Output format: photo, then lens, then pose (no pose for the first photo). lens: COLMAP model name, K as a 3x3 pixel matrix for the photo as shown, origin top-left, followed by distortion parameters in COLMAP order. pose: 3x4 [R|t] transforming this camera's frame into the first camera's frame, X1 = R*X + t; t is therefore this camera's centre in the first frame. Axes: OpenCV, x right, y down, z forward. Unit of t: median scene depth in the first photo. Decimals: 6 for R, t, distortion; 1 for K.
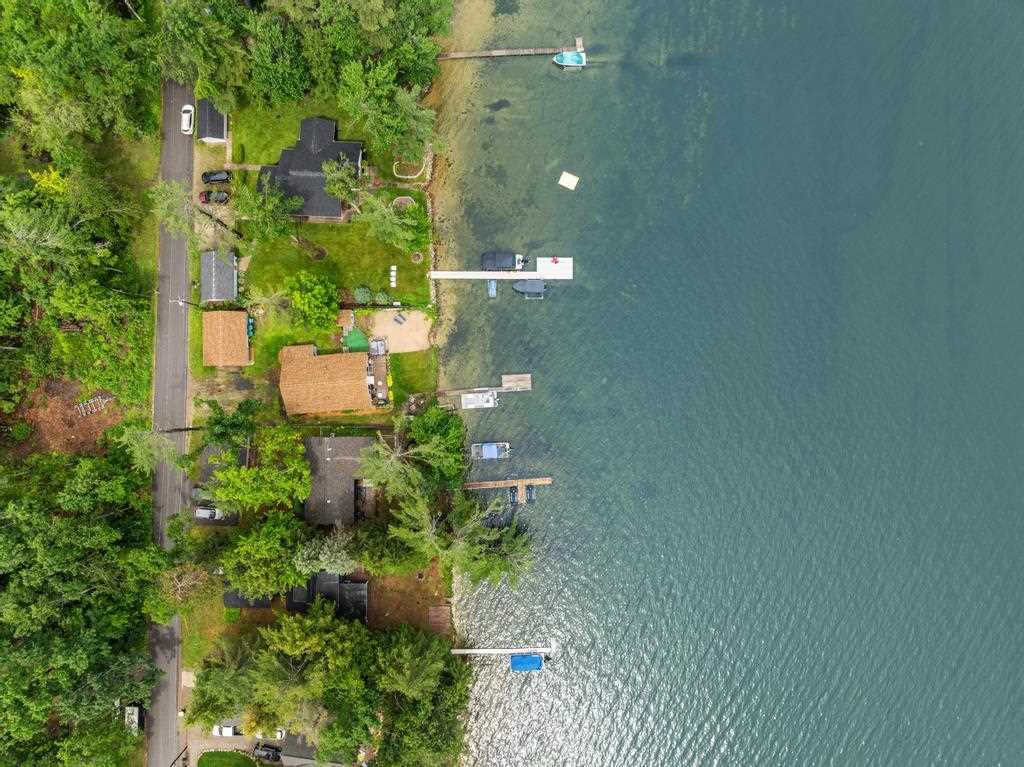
lens RADIAL K [[706.6, 0, 512.0], [0, 706.6, 383.5], [0, 0, 1]] dist [-0.049284, 0.001926]
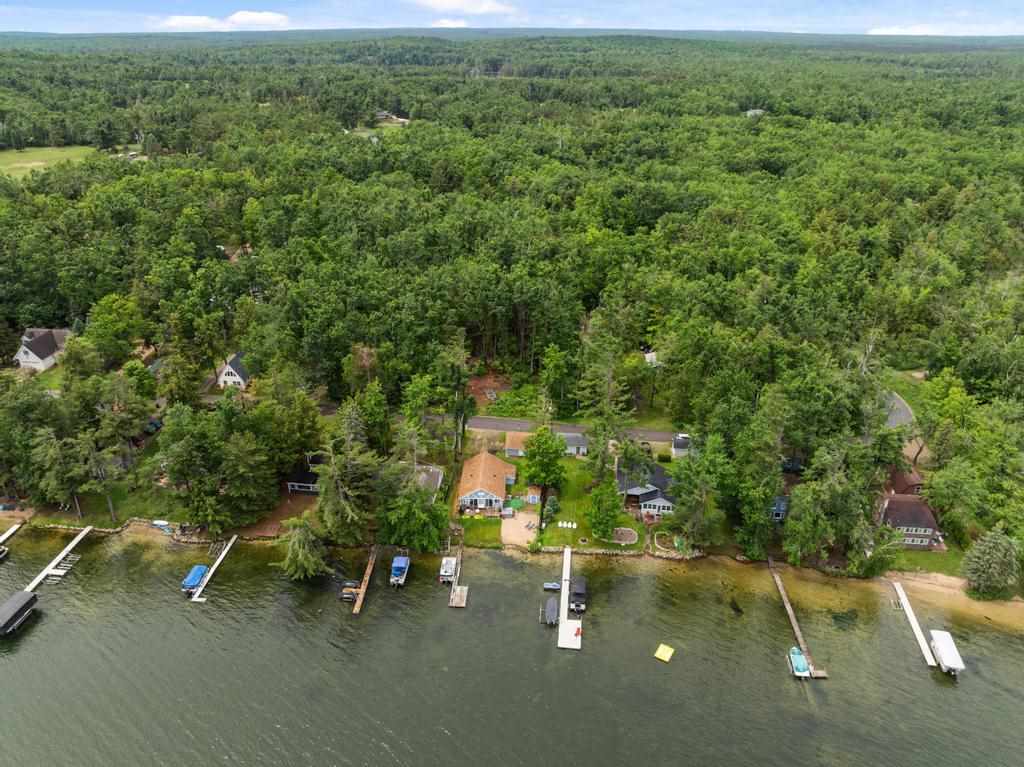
lens RADIAL K [[706.6, 0, 512.0], [0, 706.6, 383.5], [0, 0, 1]] dist [-0.049284, 0.001926]
pose [[-0.101926, 0.460715, -0.881676, 0.756243], [-0.994792, -0.047840, 0.090004, -0.154467], [-0.000713, 0.886258, 0.463192, 0.253943]]
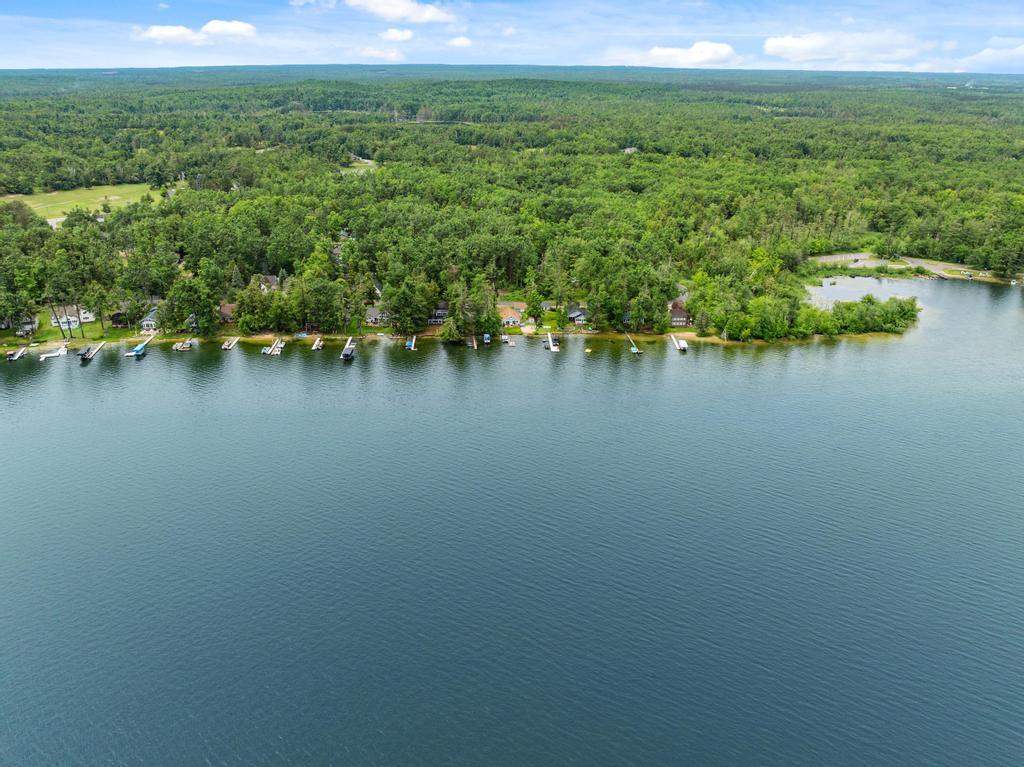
lens RADIAL K [[706.6, 0, 512.0], [0, 706.6, 383.5], [0, 0, 1]] dist [-0.049284, 0.001926]
pose [[0.037792, 0.424476, -0.904650, 2.557504], [-0.999267, 0.010471, -0.036832, 0.102311], [-0.006162, 0.905379, 0.424560, -0.023746]]
